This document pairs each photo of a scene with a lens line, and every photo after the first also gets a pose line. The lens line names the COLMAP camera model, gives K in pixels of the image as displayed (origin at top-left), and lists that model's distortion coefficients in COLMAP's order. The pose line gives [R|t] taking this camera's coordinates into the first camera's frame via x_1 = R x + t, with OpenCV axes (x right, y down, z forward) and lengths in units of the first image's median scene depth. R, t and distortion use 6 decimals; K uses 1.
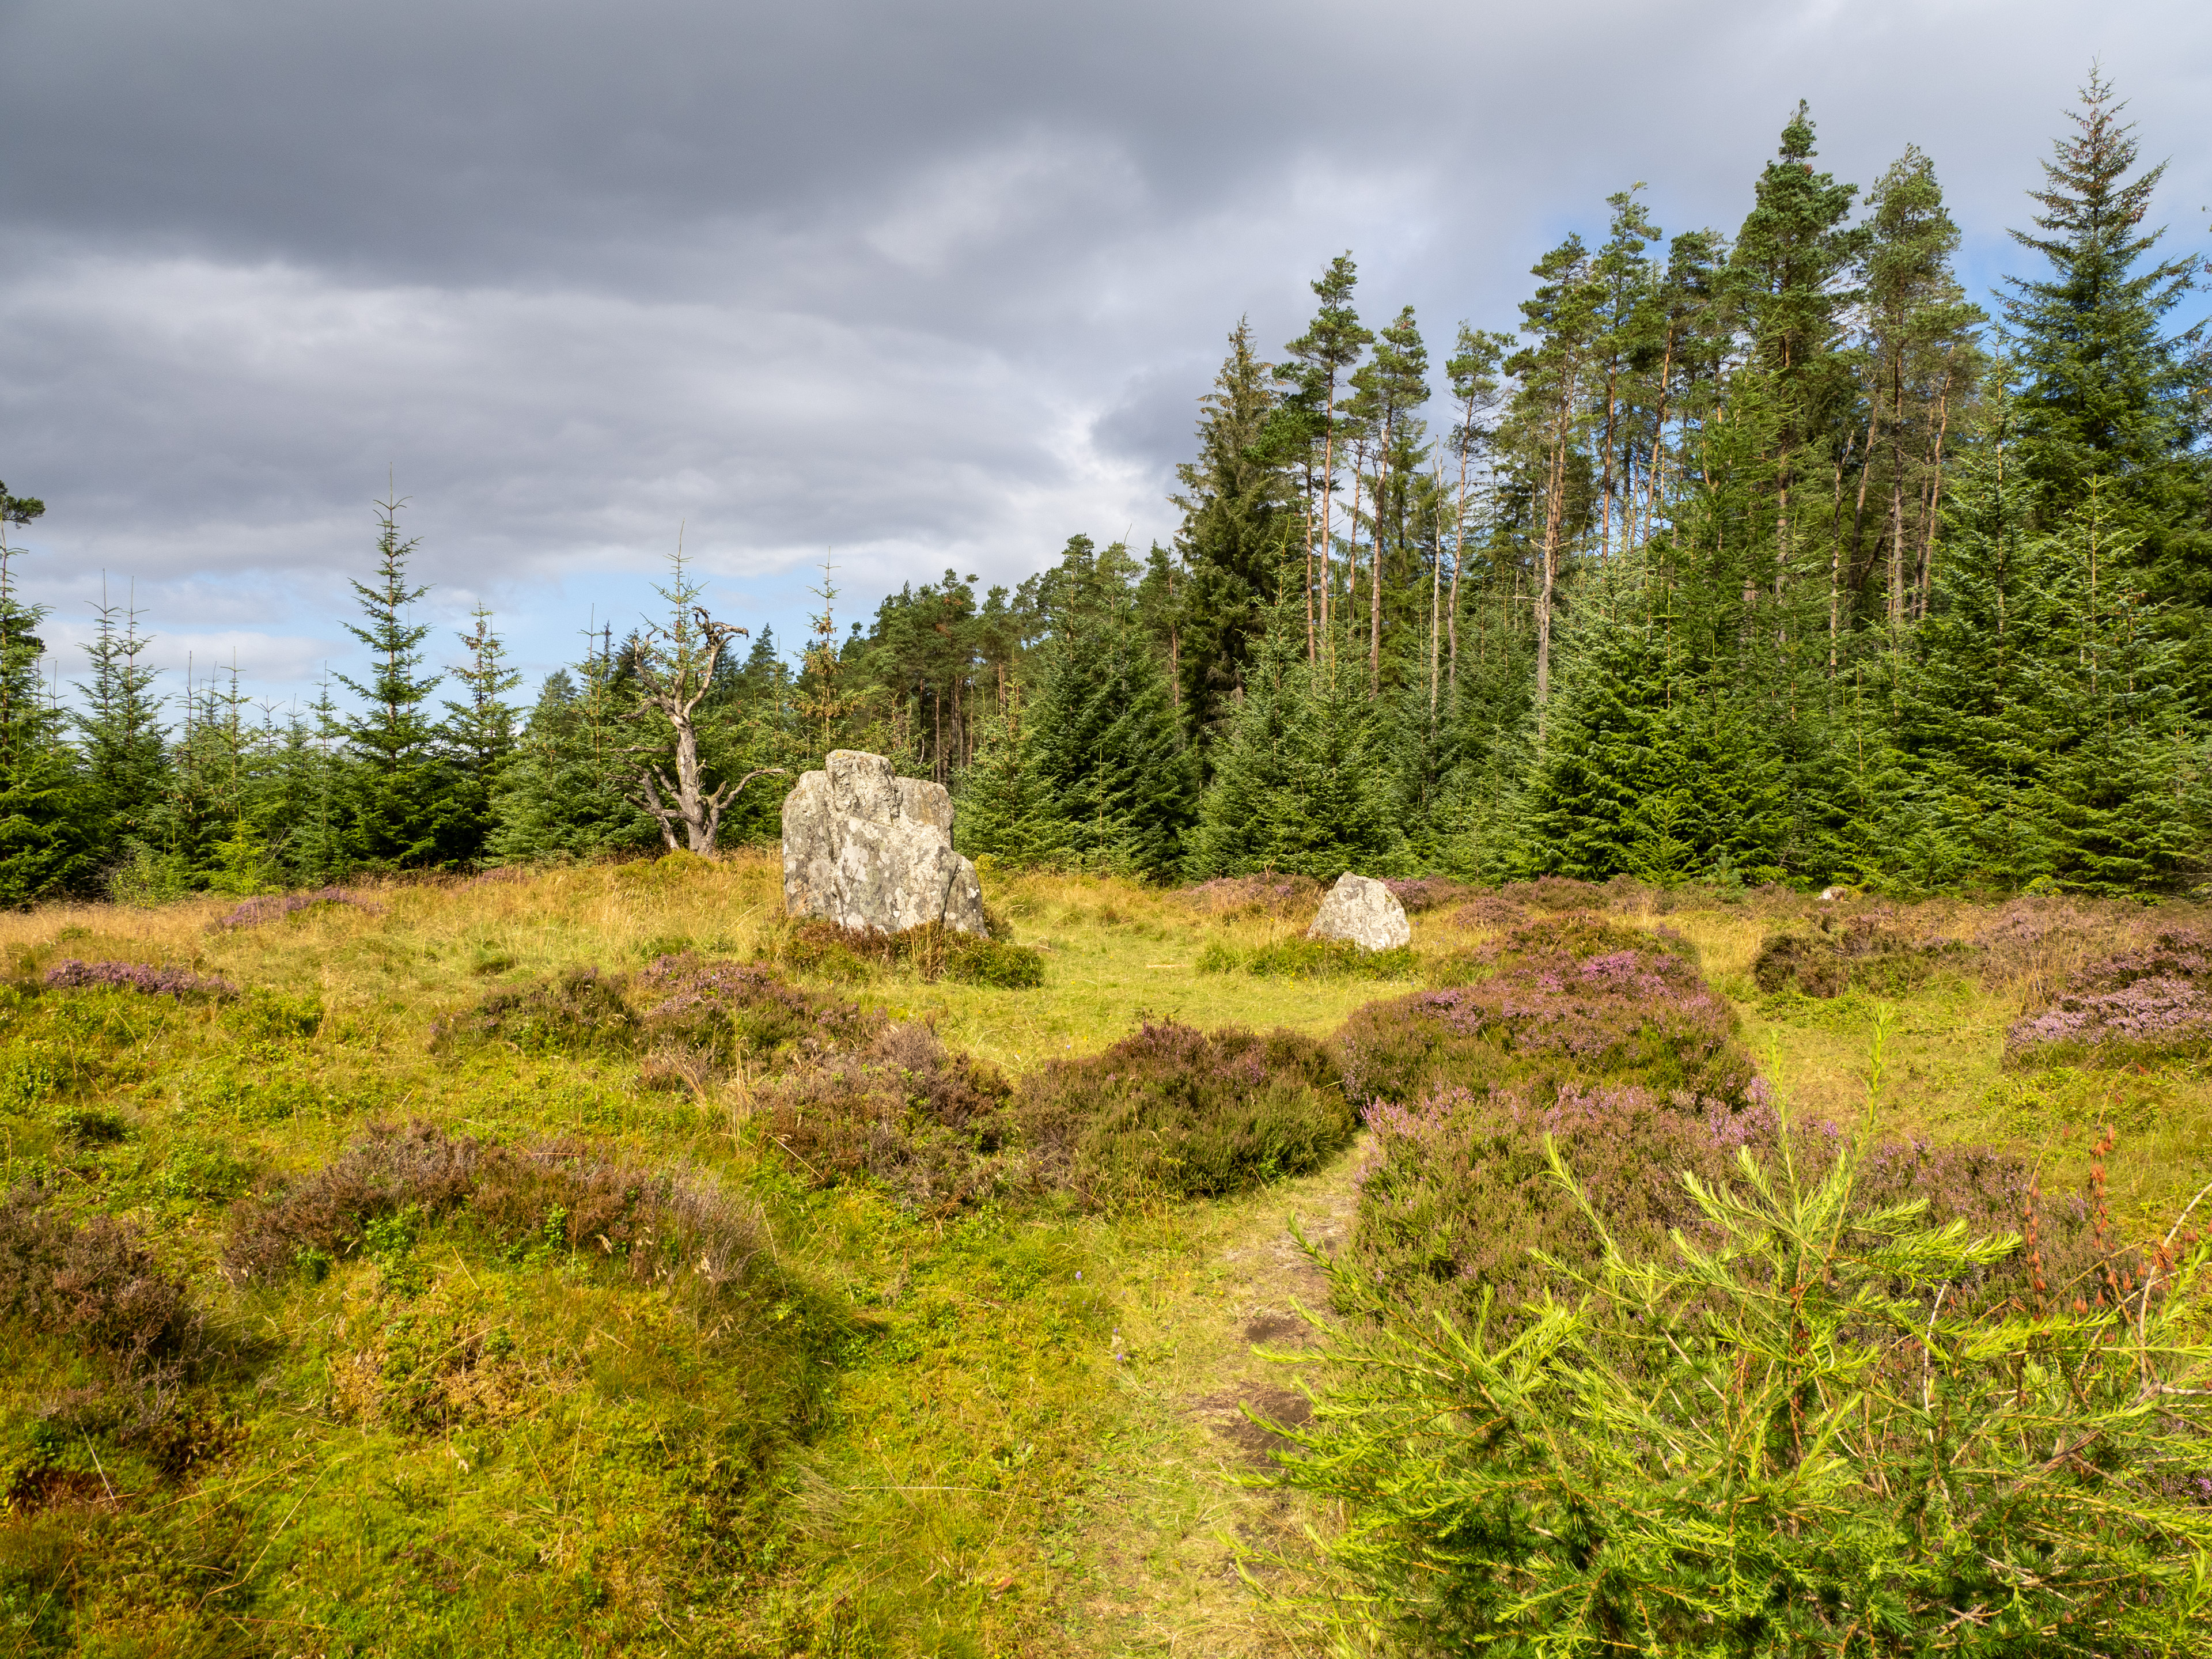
lens RADIAL K [[1596.5, 0, 1115.7], [0, 1596.5, 841.2], [0, 0, 1]] dist [-0.059545, 0.039069]
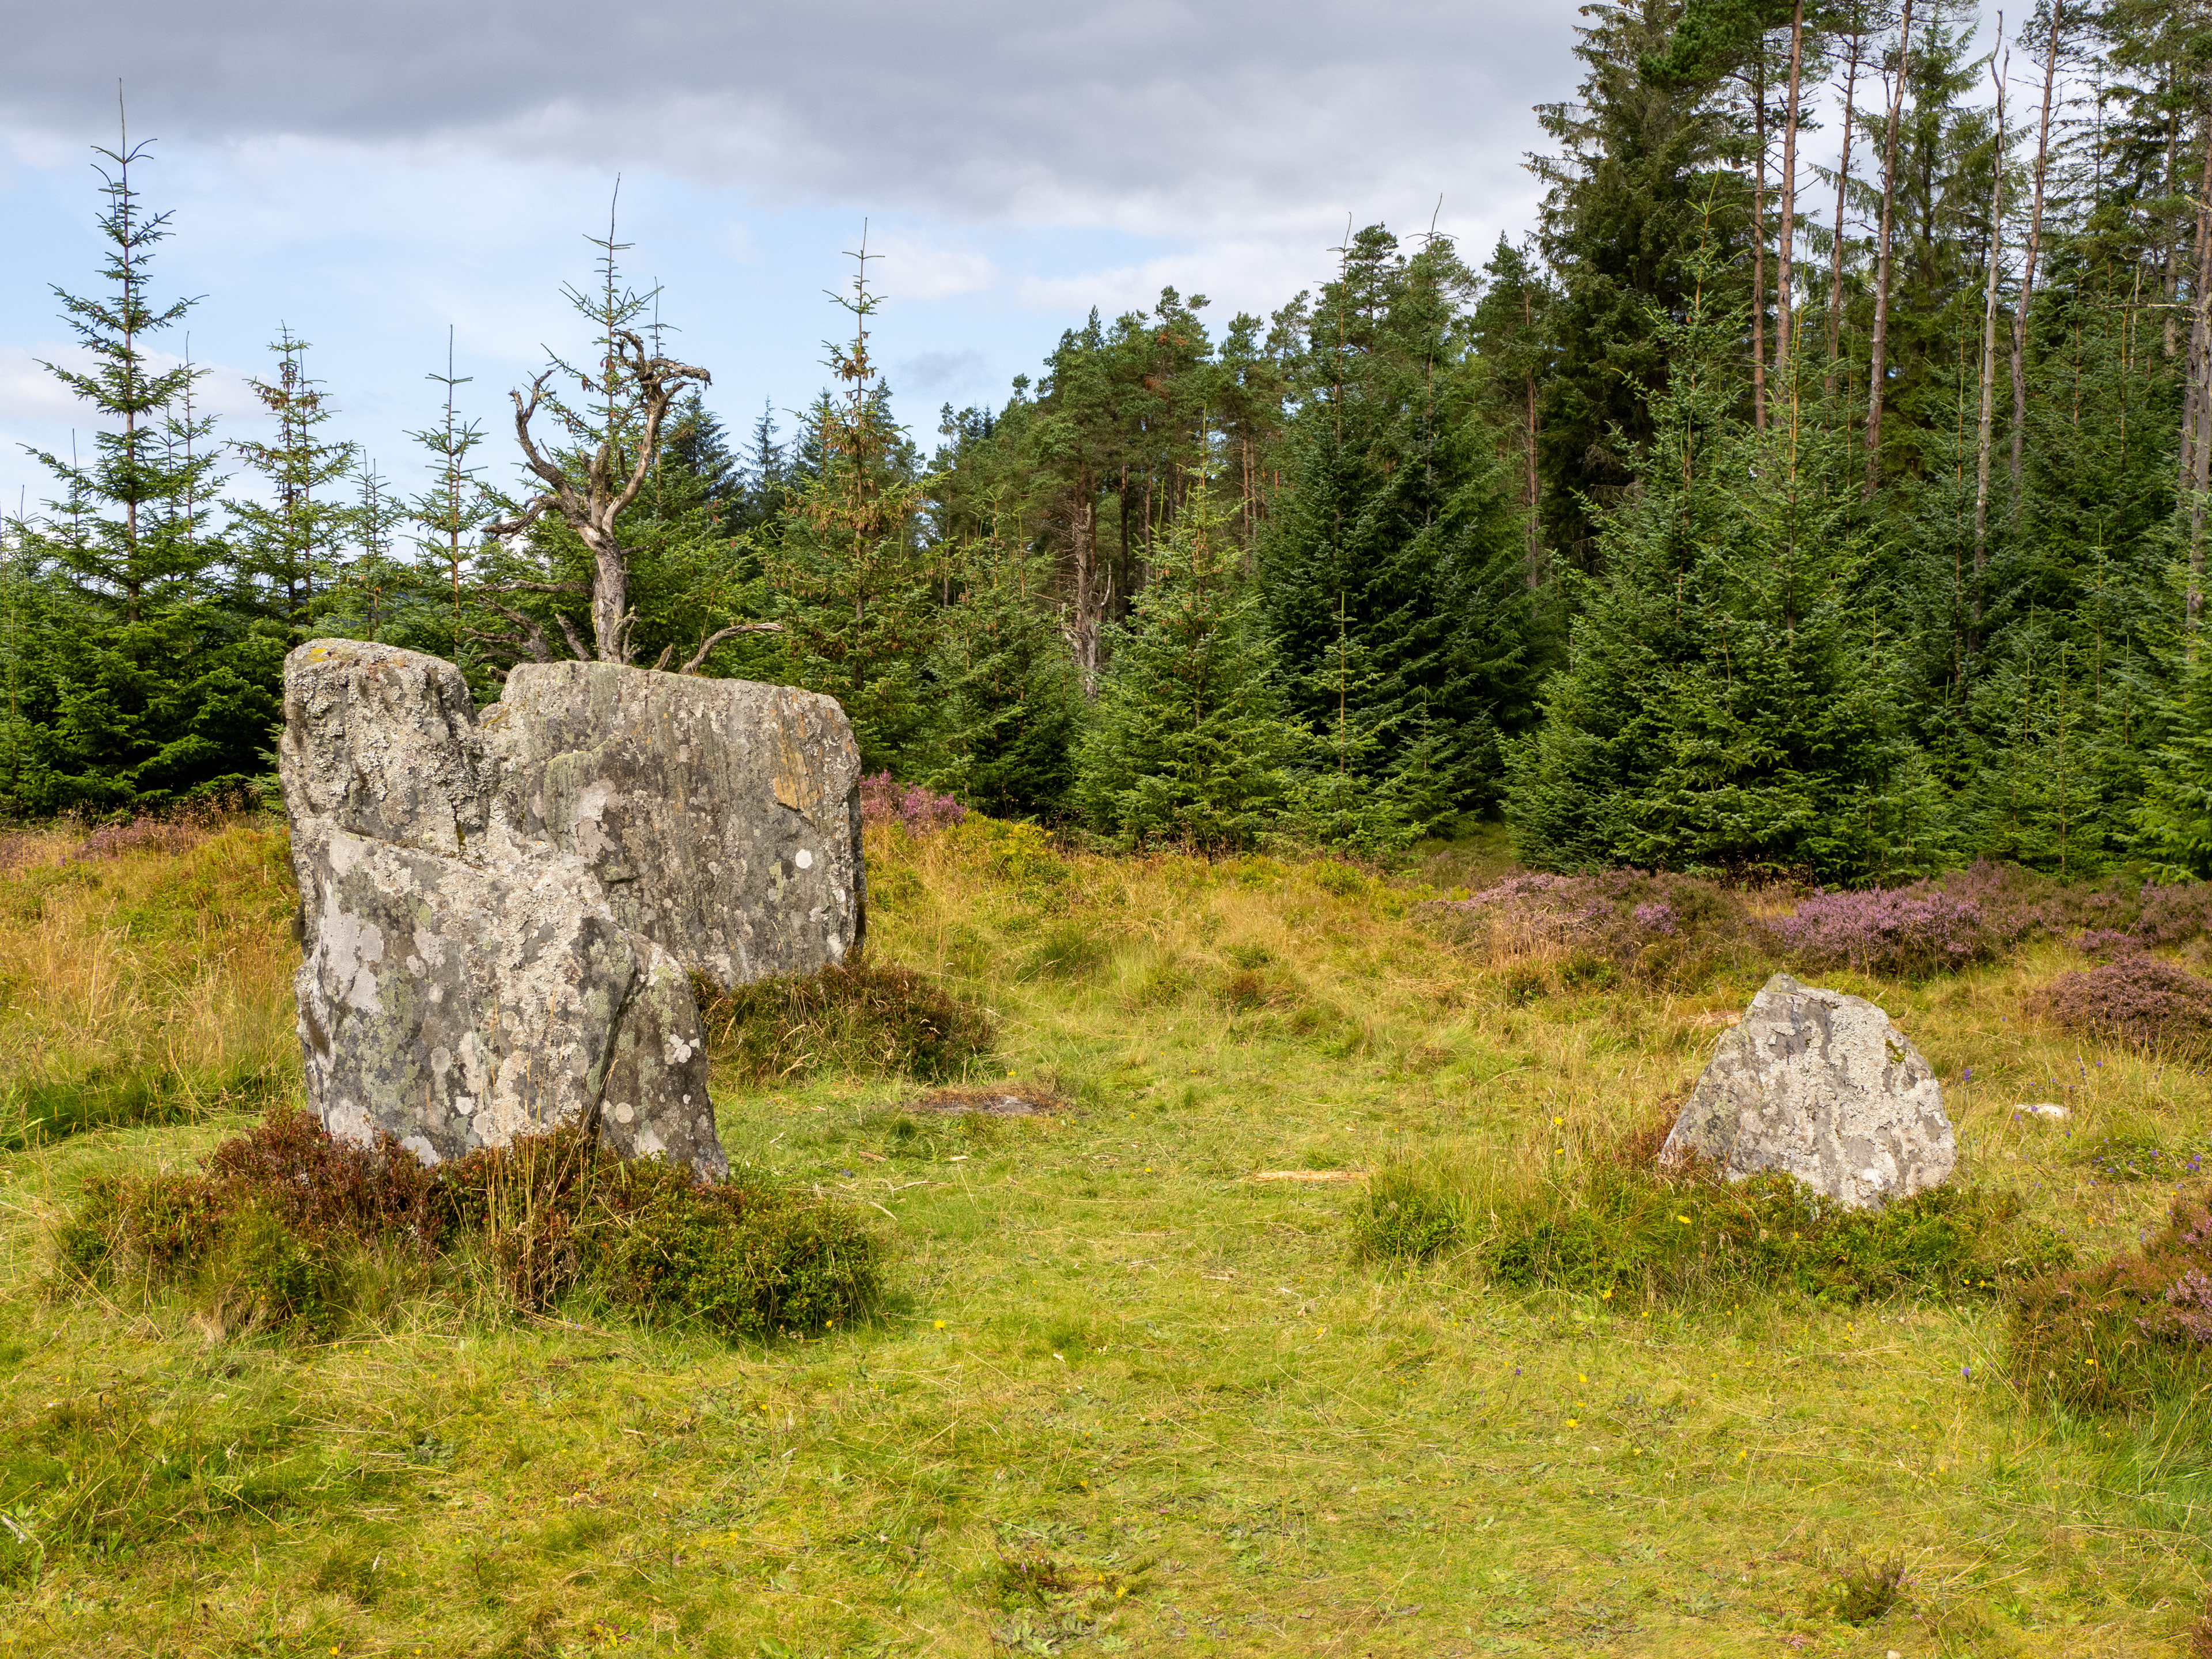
lens RADIAL K [[2452.7, 0, 1116.8], [0, 2452.7, 837.1], [0, 0, 1]] dist [-0.000879, -0.003825]
pose [[0.990809, 0.019547, -0.133851, 0.023166], [-0.013072, 0.998709, 0.049086, -0.012651], [0.134638, -0.046885, 0.989785, 0.142623]]
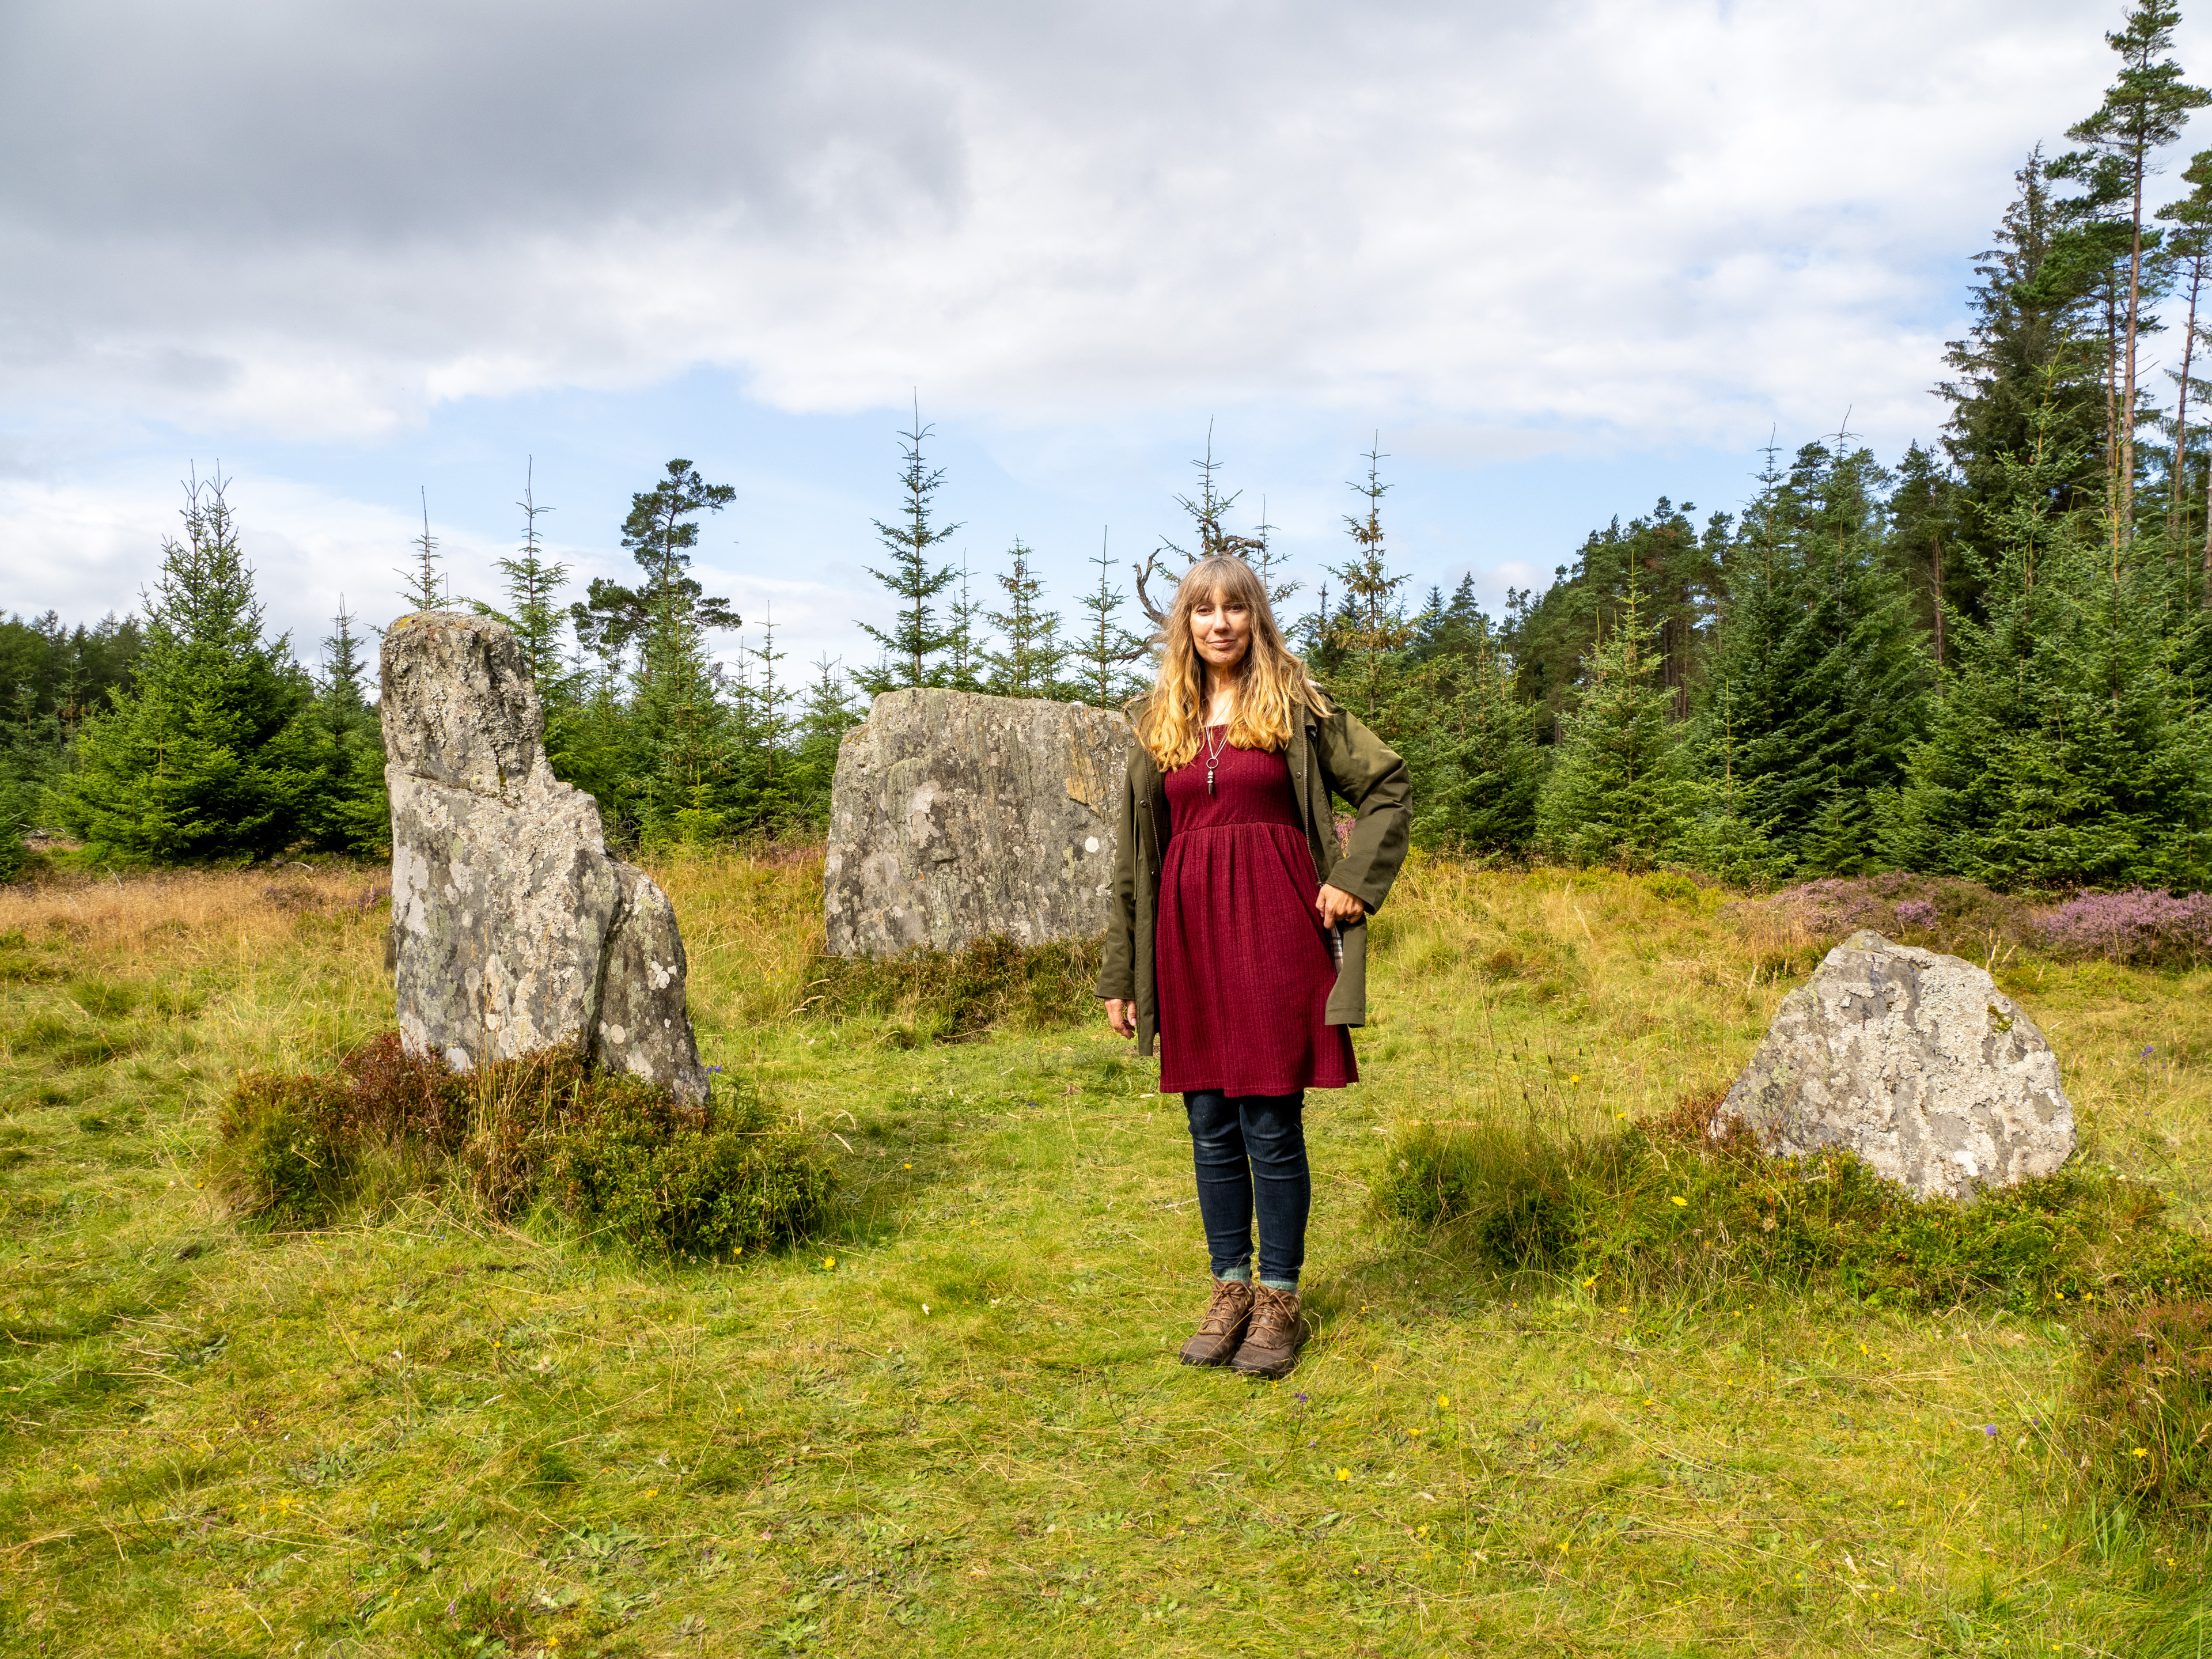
lens RADIAL K [[1596.5, 0, 1115.7], [0, 1596.5, 841.2], [0, 0, 1]] dist [-0.059545, 0.039069]
pose [[0.896123, 0.012469, -0.443631, 0.050525], [-0.001462, 0.999683, 0.025146, -0.002518], [0.443804, -0.021885, 0.895857, 0.213531]]
